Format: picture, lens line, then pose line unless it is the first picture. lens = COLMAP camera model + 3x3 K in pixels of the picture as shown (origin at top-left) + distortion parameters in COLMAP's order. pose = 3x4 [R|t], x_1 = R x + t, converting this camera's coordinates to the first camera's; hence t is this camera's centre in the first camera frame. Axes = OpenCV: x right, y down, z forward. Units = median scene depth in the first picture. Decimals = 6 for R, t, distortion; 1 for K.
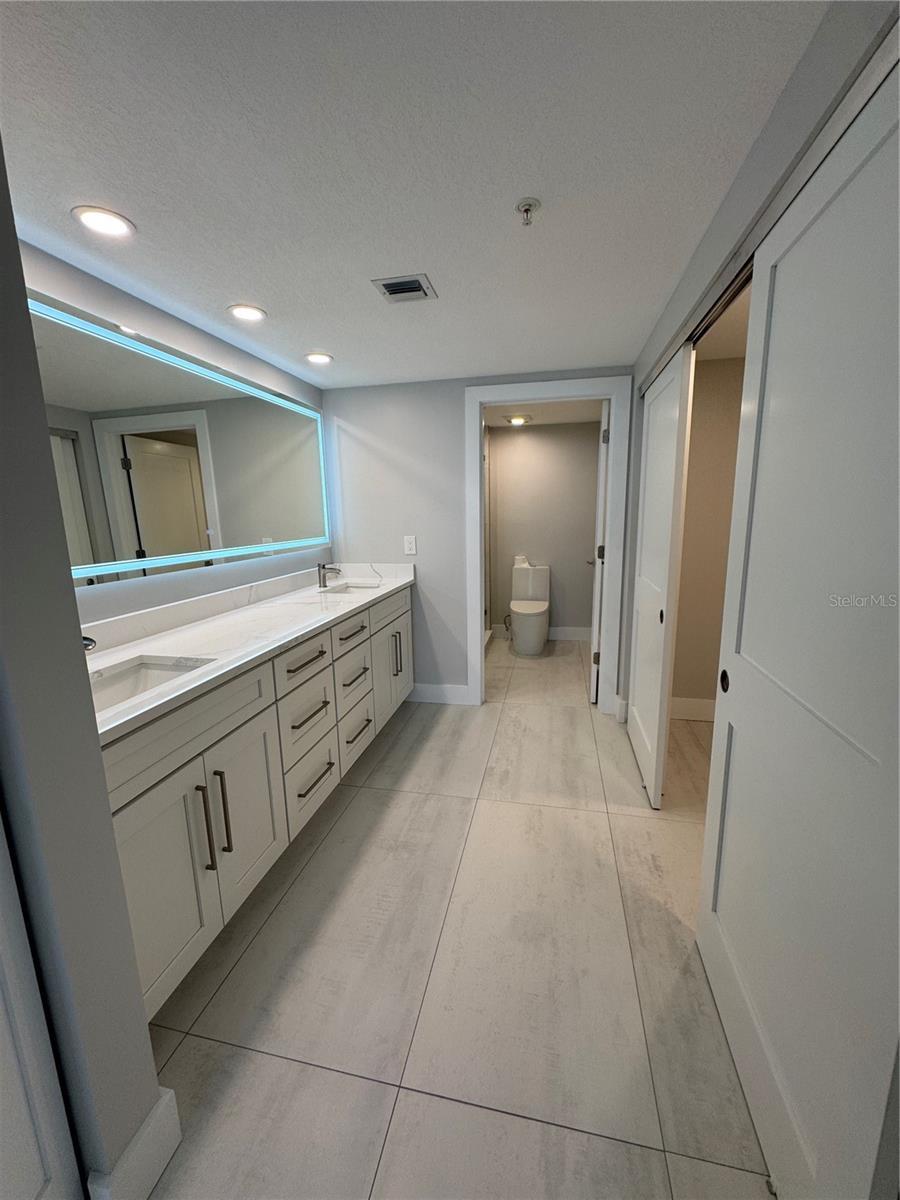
lens RADIAL K [[485.8, 0, 450.0], [0, 485.8, 600.0], [0, 0, 1]] dist [-0.001926, -0.000039]
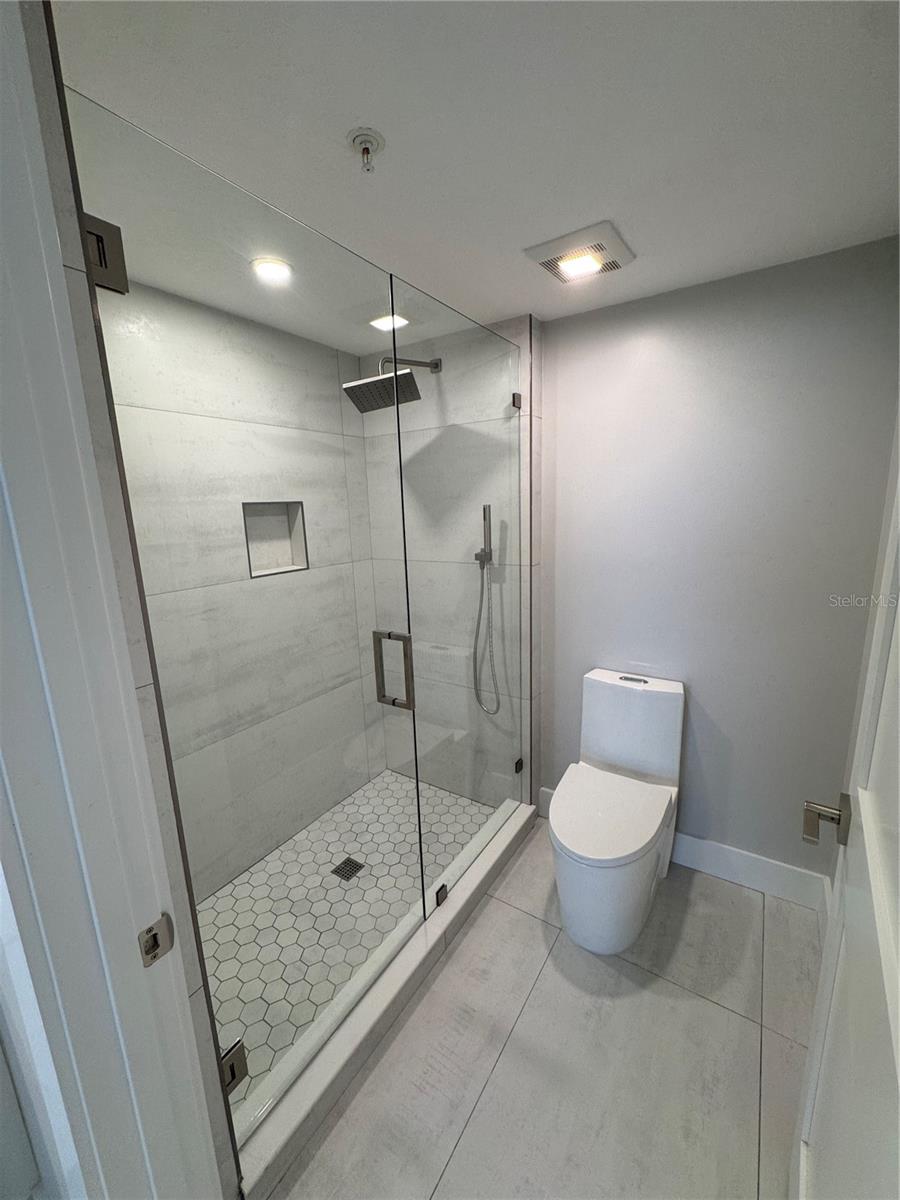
lens RADIAL K [[476.8, 0, 451.5], [0, 476.8, 600.3], [0, 0, 1]] dist [-0.004699, 0.000433]
pose [[0.930762, 0.061508, -0.360415, 0.172633], [-0.055718, 0.998096, 0.026445, -0.138889], [0.361356, -0.004532, 0.932417, 0.627584]]
